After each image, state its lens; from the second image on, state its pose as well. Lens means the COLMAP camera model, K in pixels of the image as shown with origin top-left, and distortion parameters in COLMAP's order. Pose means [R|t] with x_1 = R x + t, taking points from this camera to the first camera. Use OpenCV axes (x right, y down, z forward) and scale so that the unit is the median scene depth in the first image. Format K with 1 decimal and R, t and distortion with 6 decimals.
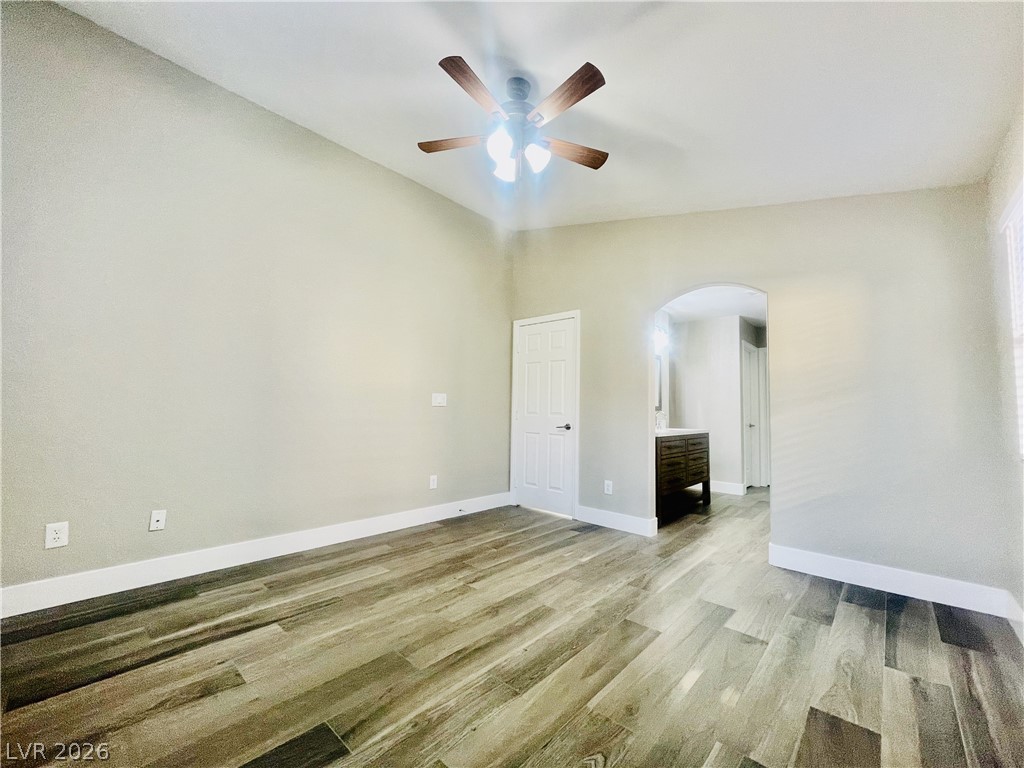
lens RADIAL K [[412.3, 0, 513.1], [0, 412.3, 386.0], [0, 0, 1]] dist [-0.002788, -0.000073]
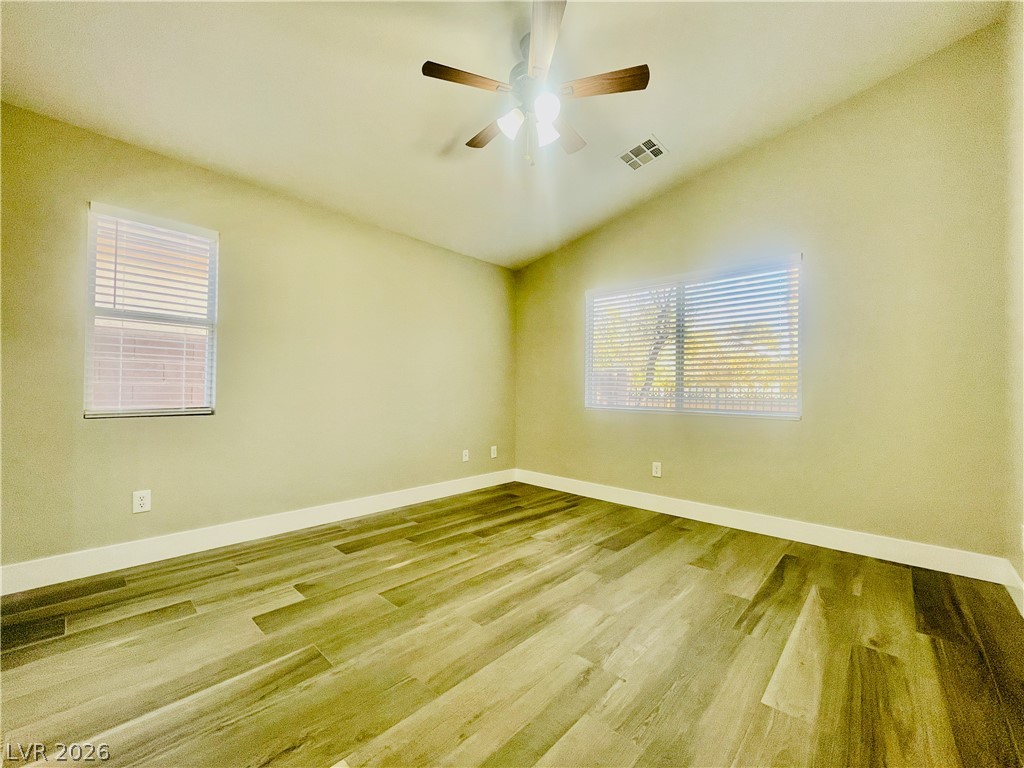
lens RADIAL K [[412.3, 0, 509.4], [0, 412.3, 384.0], [0, 0, 1]] dist [-0.002788, -0.000073]
pose [[-0.999268, -0.032685, 0.019901, 0.024499], [-0.034246, 0.995883, -0.083935, 0.138279], [-0.017076, -0.084555, -0.996272, 1.996913]]
